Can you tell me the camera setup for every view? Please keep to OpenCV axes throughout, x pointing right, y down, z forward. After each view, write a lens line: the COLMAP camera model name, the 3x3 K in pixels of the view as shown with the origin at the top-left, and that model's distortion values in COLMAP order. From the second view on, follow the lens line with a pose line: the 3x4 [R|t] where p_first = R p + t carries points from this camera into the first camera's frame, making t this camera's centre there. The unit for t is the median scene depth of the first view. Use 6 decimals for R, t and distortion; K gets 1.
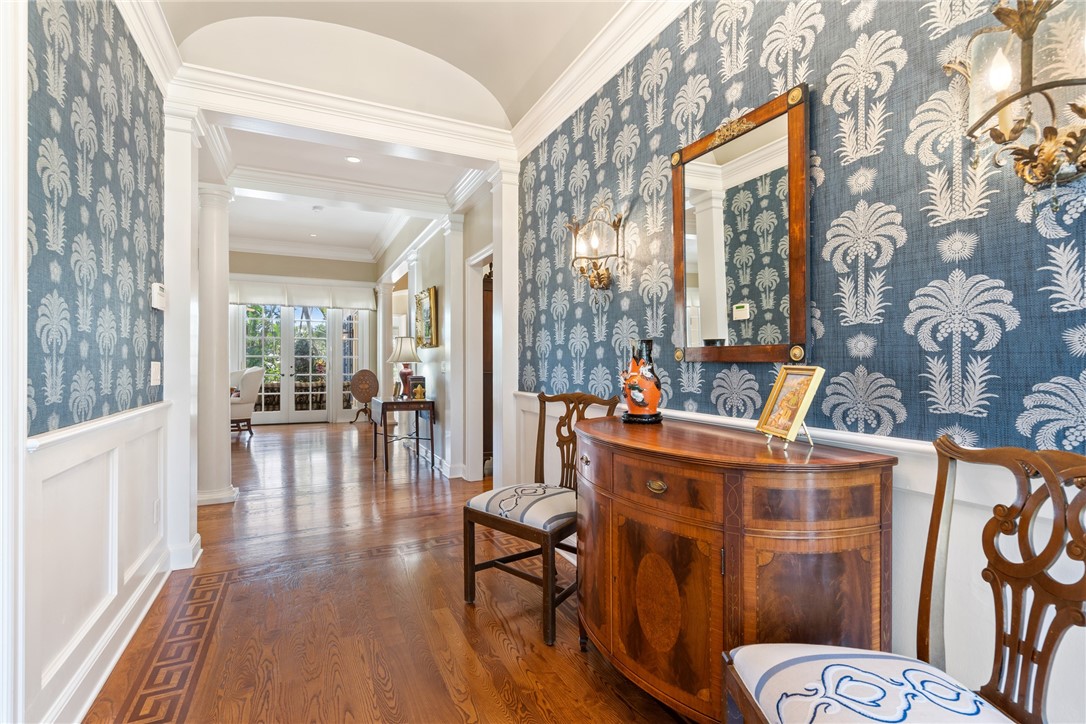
lens RADIAL K [[490.4, 0, 549.1], [0, 490.4, 359.7], [0, 0, 1]] dist [-0.007960, 0.000674]
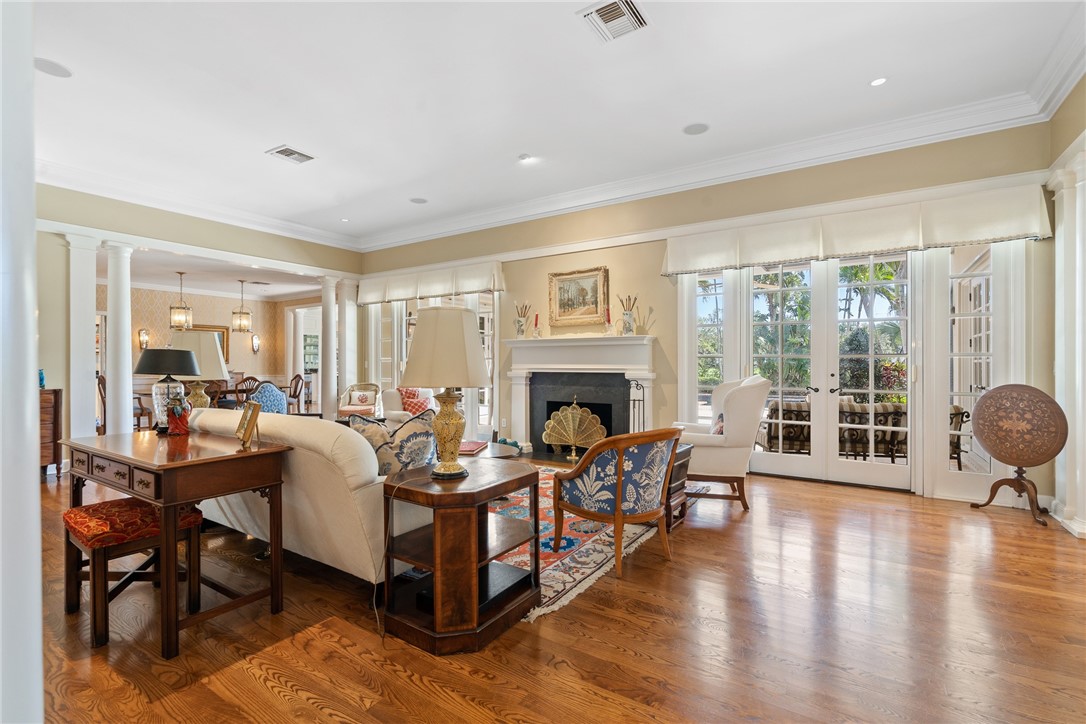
lens RADIAL K [[490.4, 0, 526.1], [0, 490.4, 368.5], [0, 0, 1]] dist [-0.007960, 0.000674]
pose [[0.480998, 0.004708, -0.876709, -0.228663], [0.001613, 0.999979, 0.006256, 0.004158], [0.876720, -0.004423, 0.480980, 0.468945]]
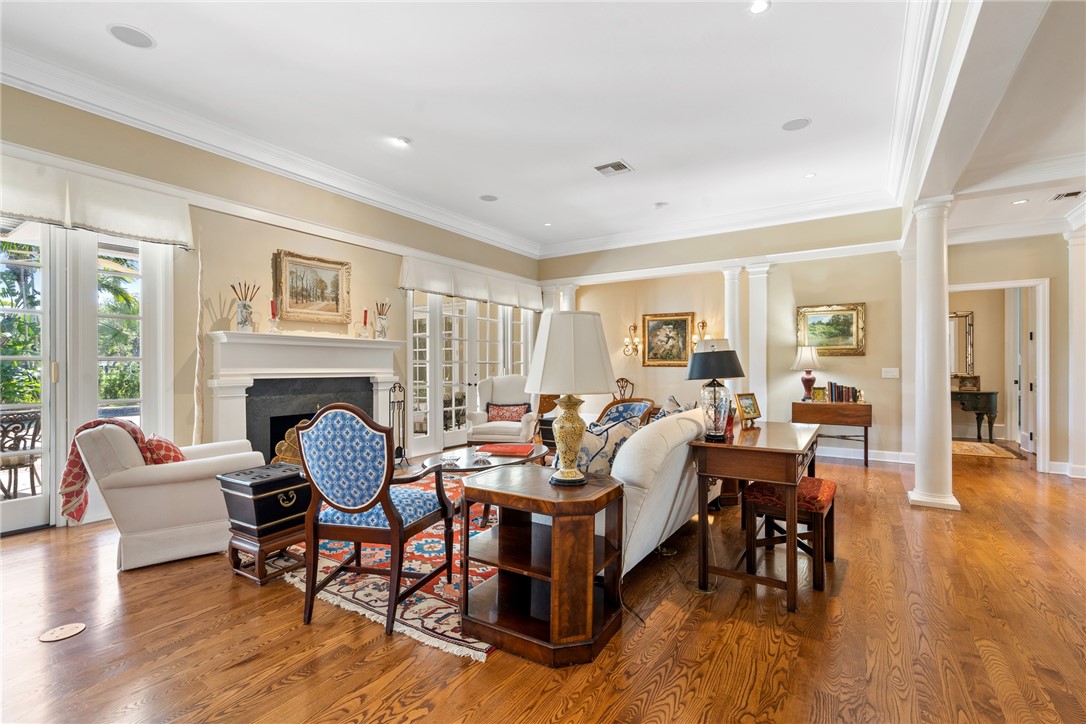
lens RADIAL K [[490.4, 0, 545.1], [0, 490.4, 366.2], [0, 0, 1]] dist [-0.007960, 0.000674]
pose [[0.868583, -0.003040, 0.495534, -0.871300], [0.006011, 0.999972, -0.004401, 0.004387], [-0.495507, 0.006801, 0.868577, 0.216818]]
